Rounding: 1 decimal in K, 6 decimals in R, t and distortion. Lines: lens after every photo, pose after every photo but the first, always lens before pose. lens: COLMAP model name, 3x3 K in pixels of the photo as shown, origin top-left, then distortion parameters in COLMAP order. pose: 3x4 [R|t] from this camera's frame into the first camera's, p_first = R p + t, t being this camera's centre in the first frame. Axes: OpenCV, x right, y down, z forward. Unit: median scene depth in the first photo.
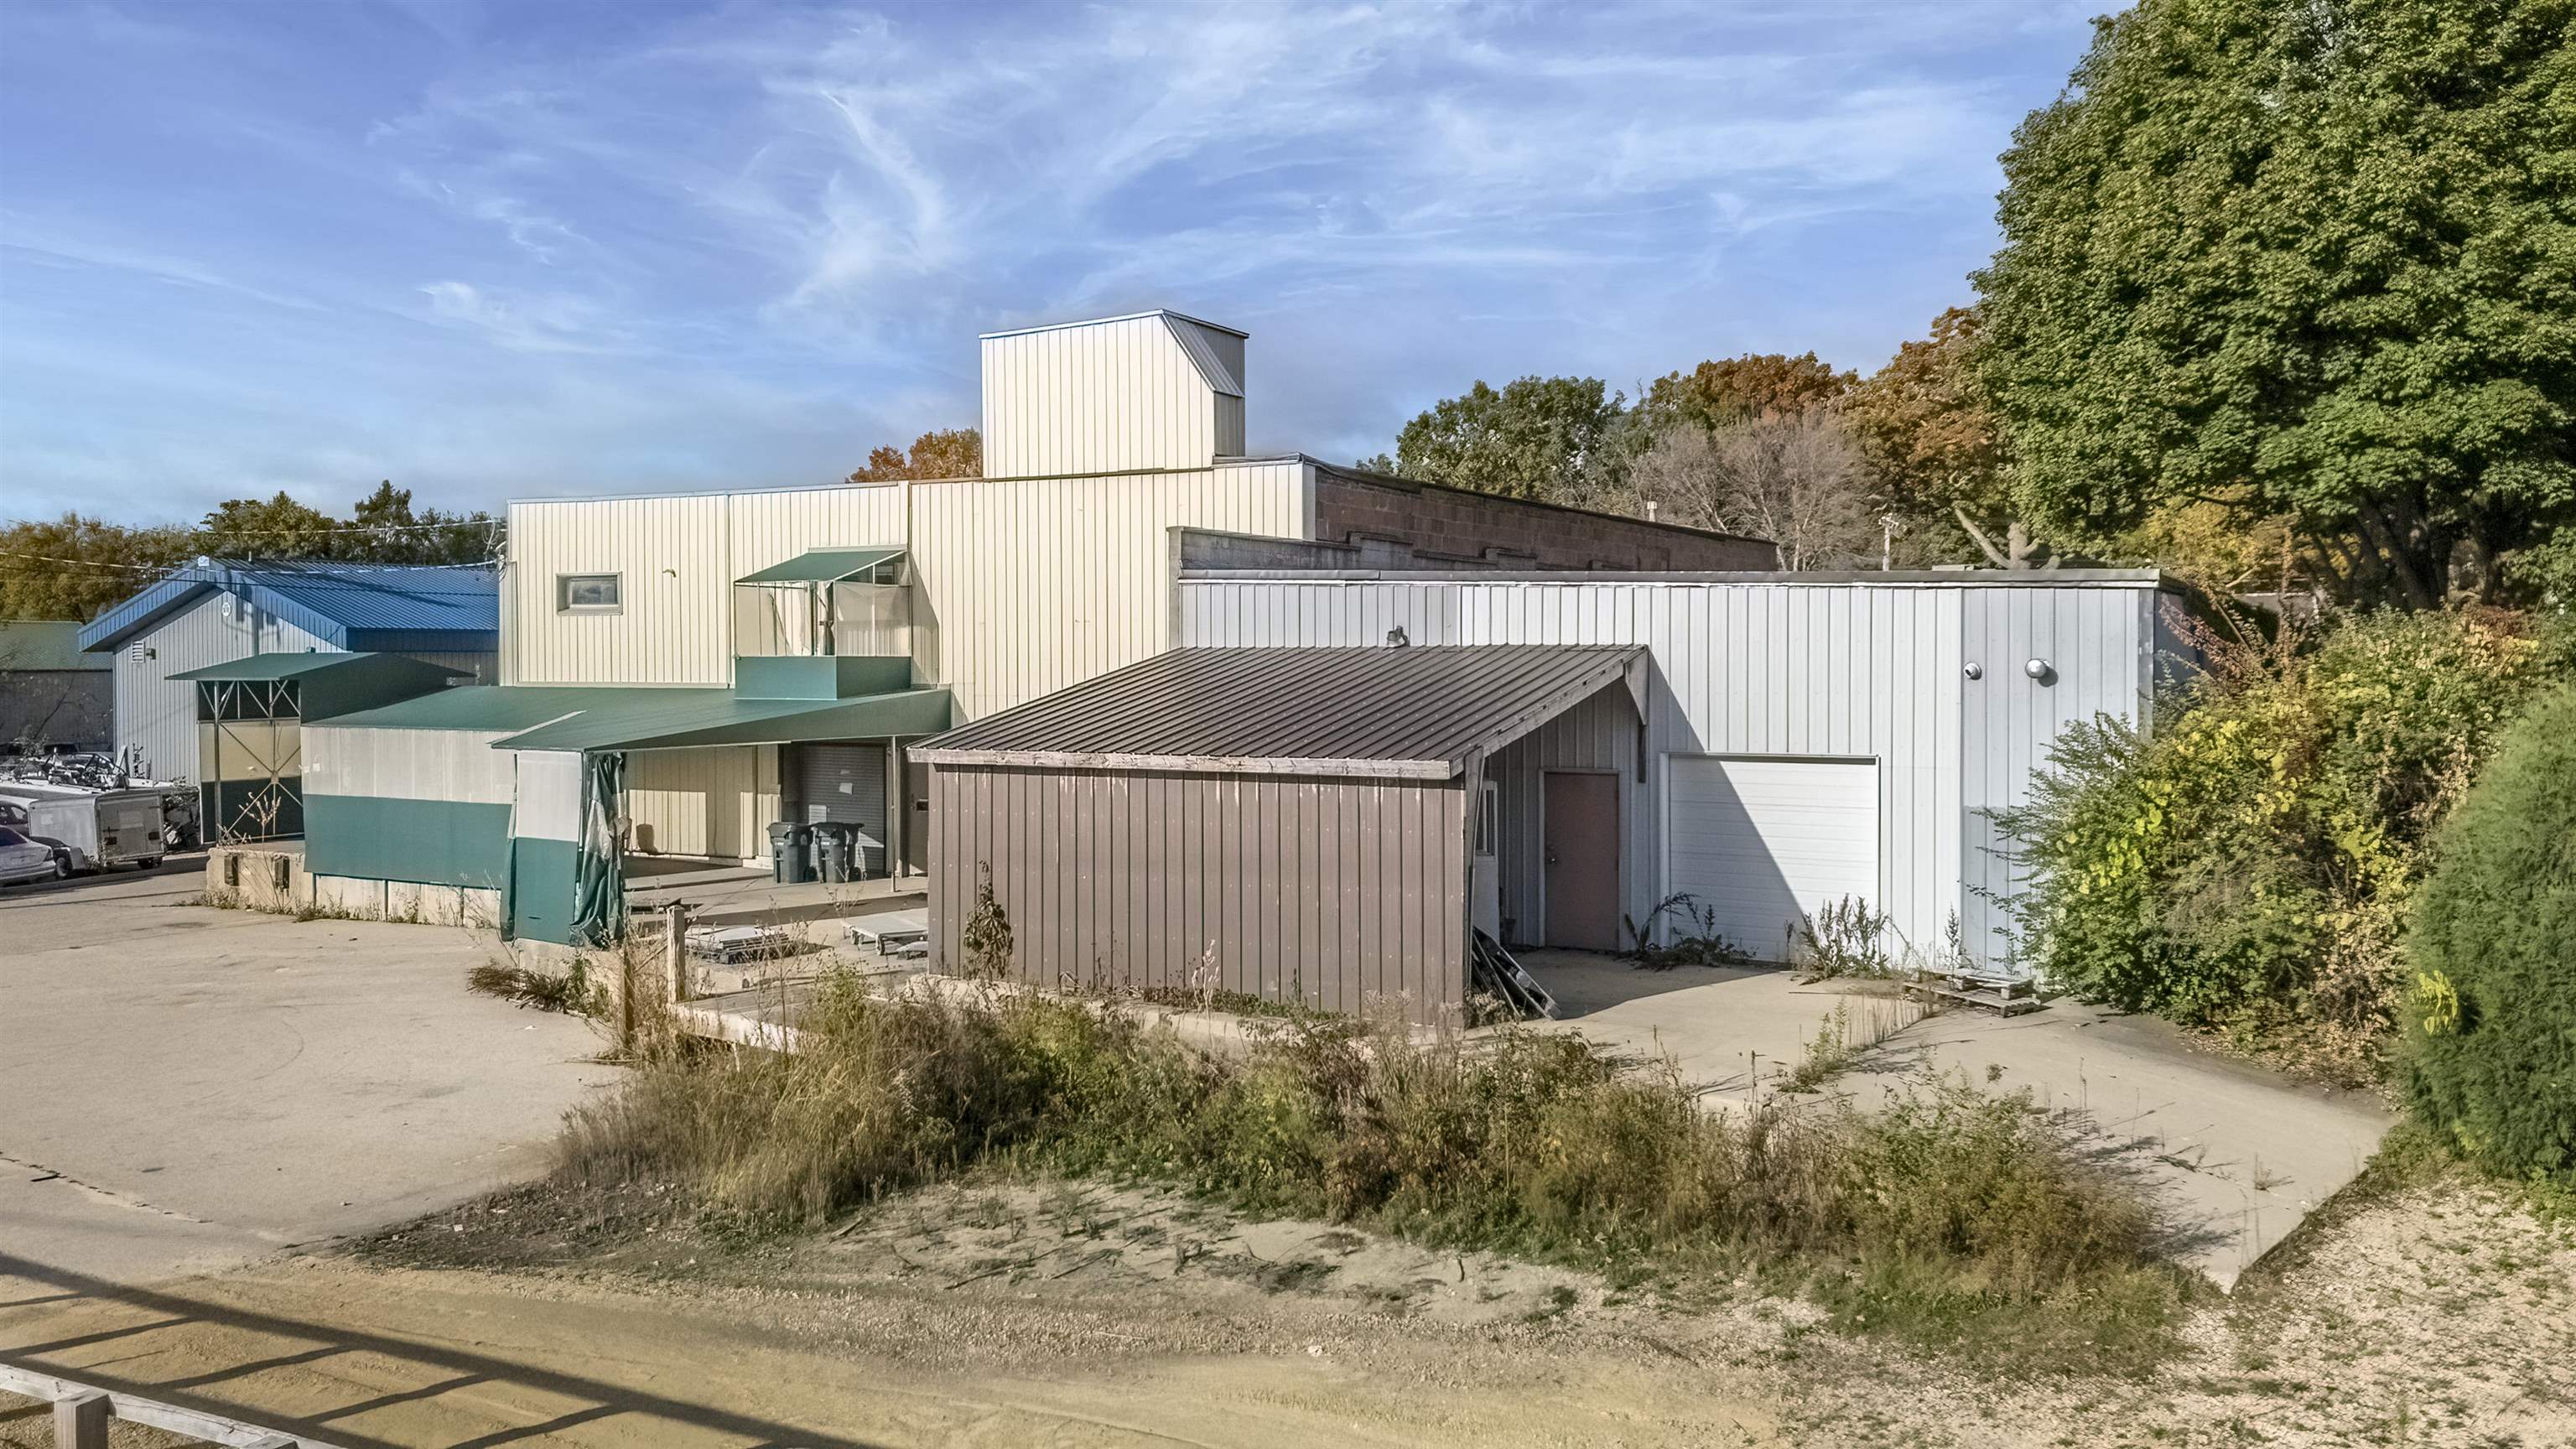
lens RADIAL K [[1939.3, 0, 1277.1], [0, 1939.3, 695.1], [0, 0, 1]] dist [0.071719, -0.060710]
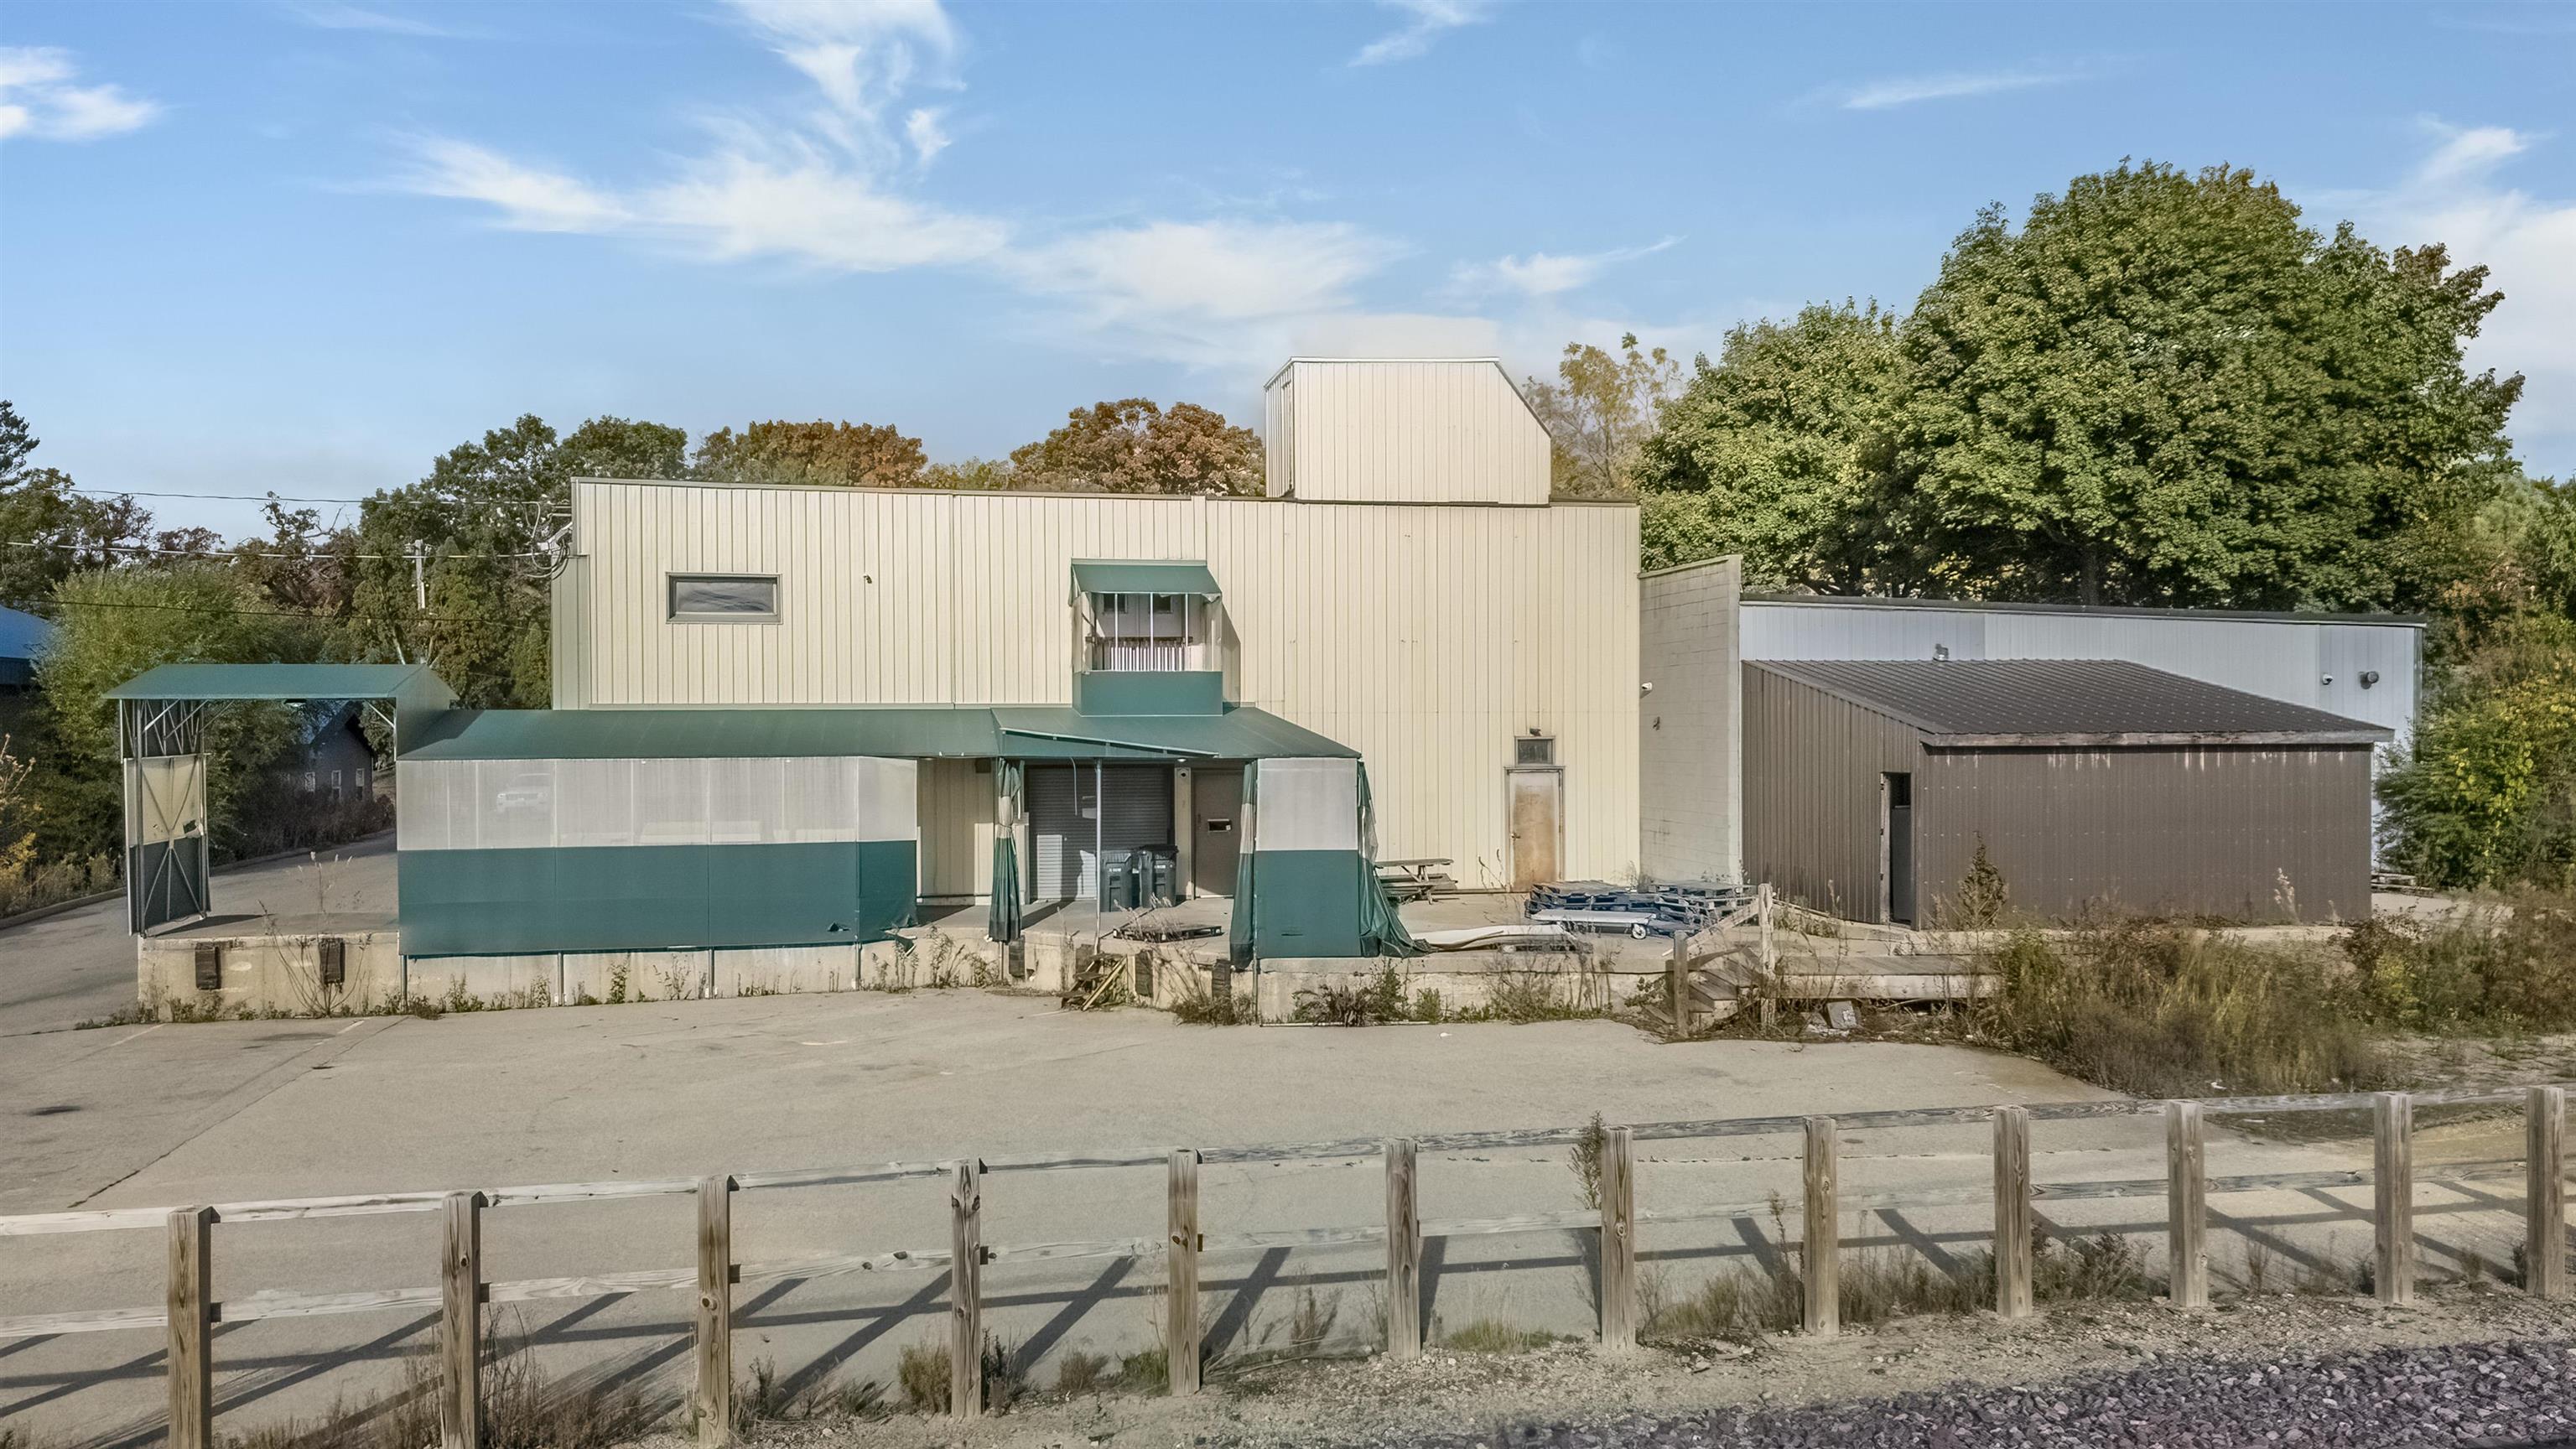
lens RADIAL K [[1905.5, 0, 1288.0], [0, 1905.5, 724.5], [0, 0, 1]] dist [0.071517, -0.060484]
pose [[0.756435, -0.002716, 0.654063, -0.885859], [0.016195, 0.999763, -0.014579, 0.022648], [-0.653868, 0.021621, 0.756300, 0.271957]]
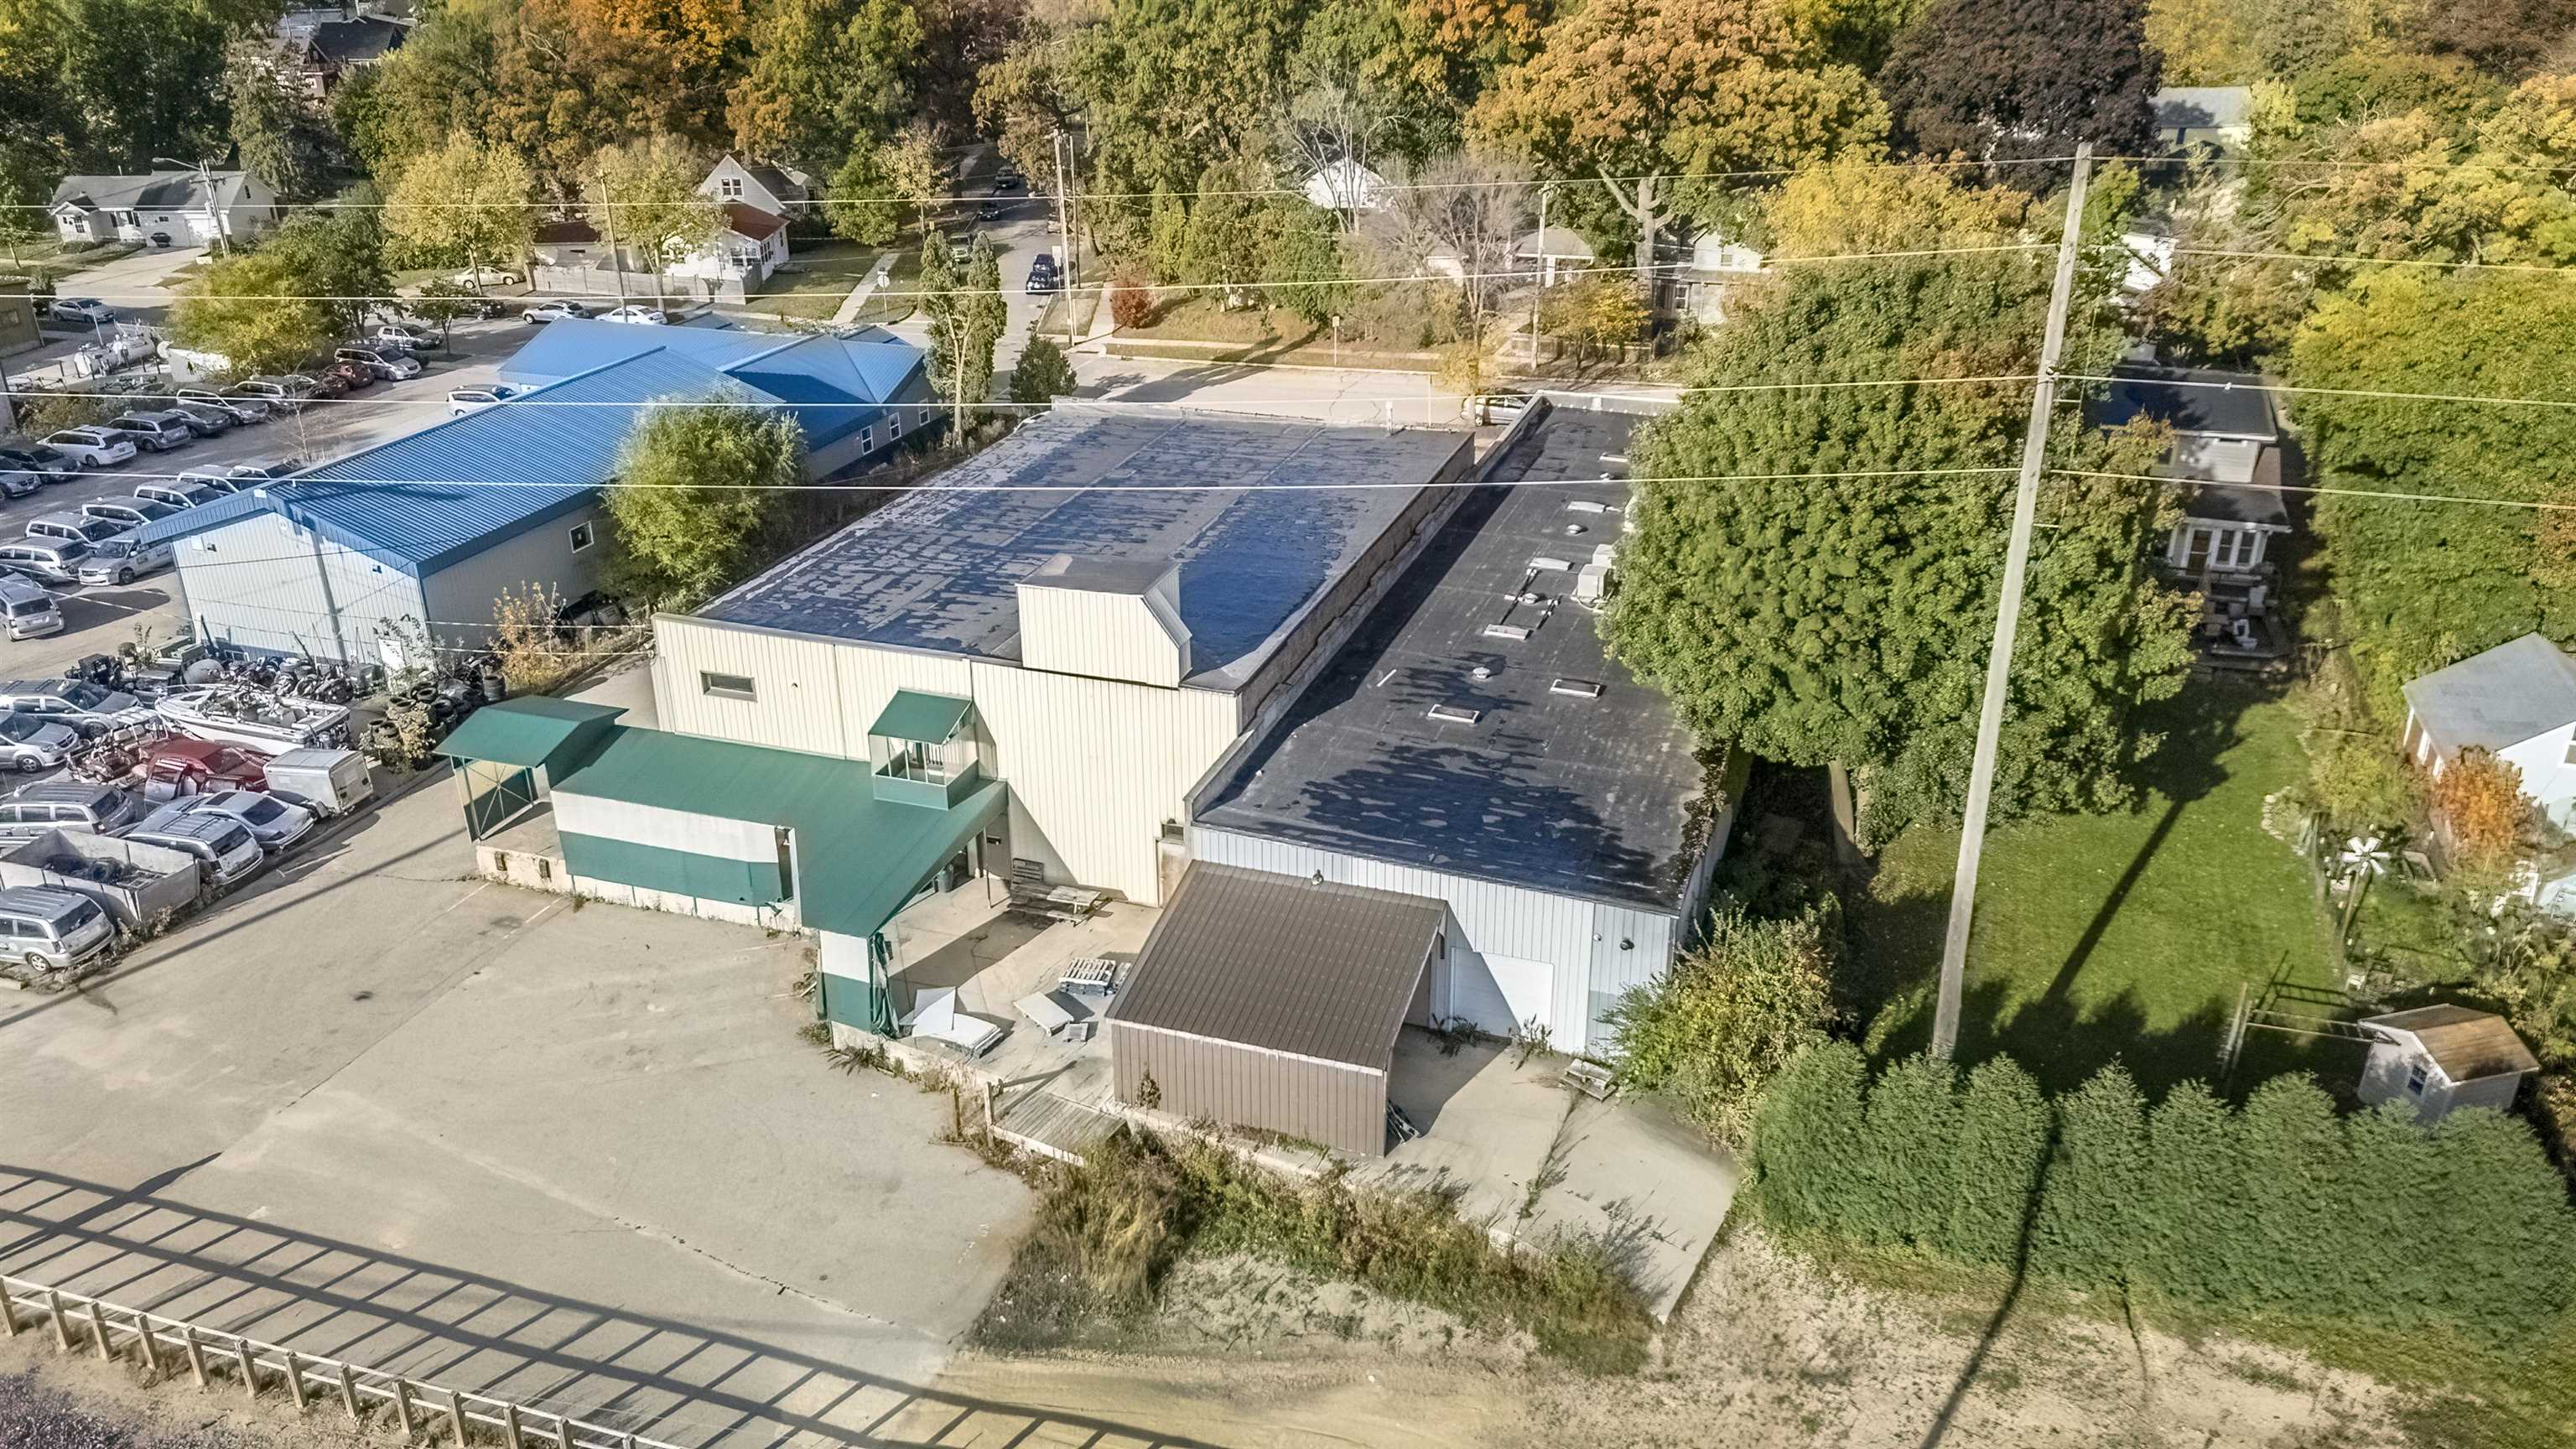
lens RADIAL K [[1905.5, 0, 1288.0], [0, 1905.5, 724.5], [0, 0, 1]] dist [0.071517, -0.060484]
pose [[0.981941, -0.078462, 0.172147, -0.231480], [0.005138, 0.920666, 0.390317, -0.750045], [-0.189115, -0.382384, 0.904444, -0.536509]]
